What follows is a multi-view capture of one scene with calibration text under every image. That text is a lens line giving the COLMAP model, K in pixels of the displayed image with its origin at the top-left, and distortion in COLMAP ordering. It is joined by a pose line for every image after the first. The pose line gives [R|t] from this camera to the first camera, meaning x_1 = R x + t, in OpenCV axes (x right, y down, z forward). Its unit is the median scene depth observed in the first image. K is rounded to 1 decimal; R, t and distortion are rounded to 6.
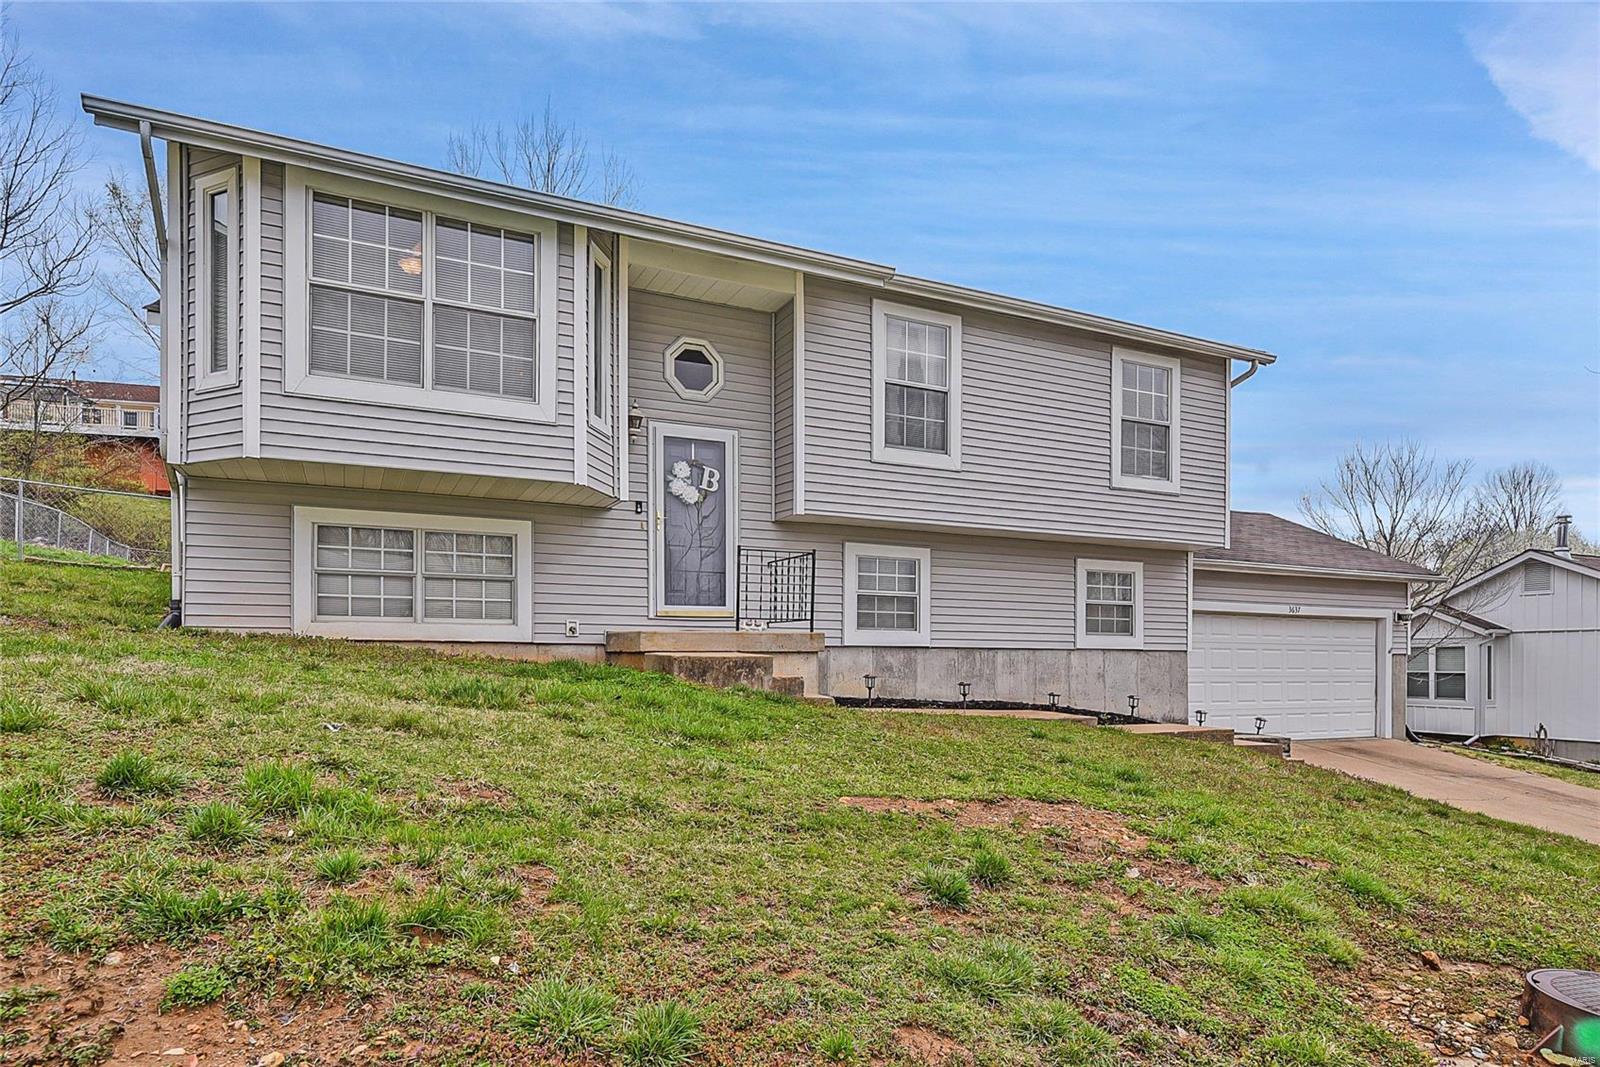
lens RADIAL K [[905.5, 0, 800.0], [0, 905.5, 533.5], [0, 0, 1]] dist [0.002925, 0.000298]
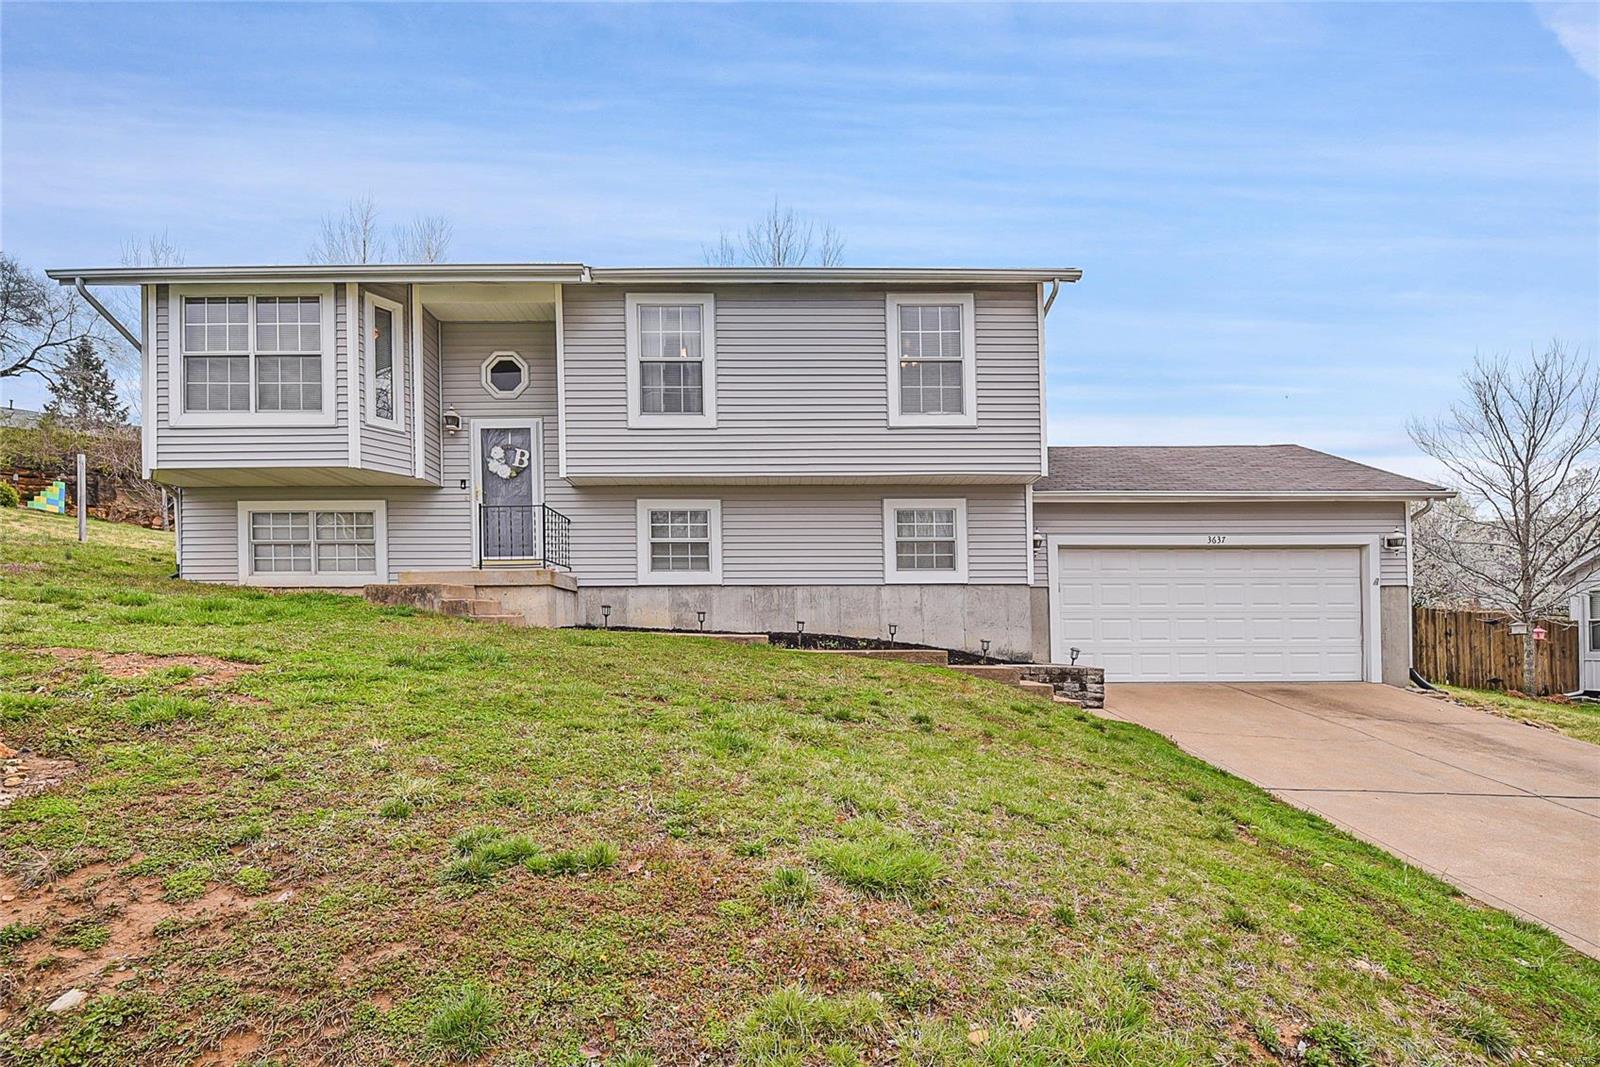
lens RADIAL K [[746.5, 0, 801.9], [0, 746.5, 537.2], [0, 0, 1]] dist [-0.010915, -0.007702]
pose [[0.910191, -0.068411, -0.408499, 0.650442], [0.066991, 0.997595, -0.017802, 0.092127], [0.408735, -0.011162, 0.912585, 0.187004]]
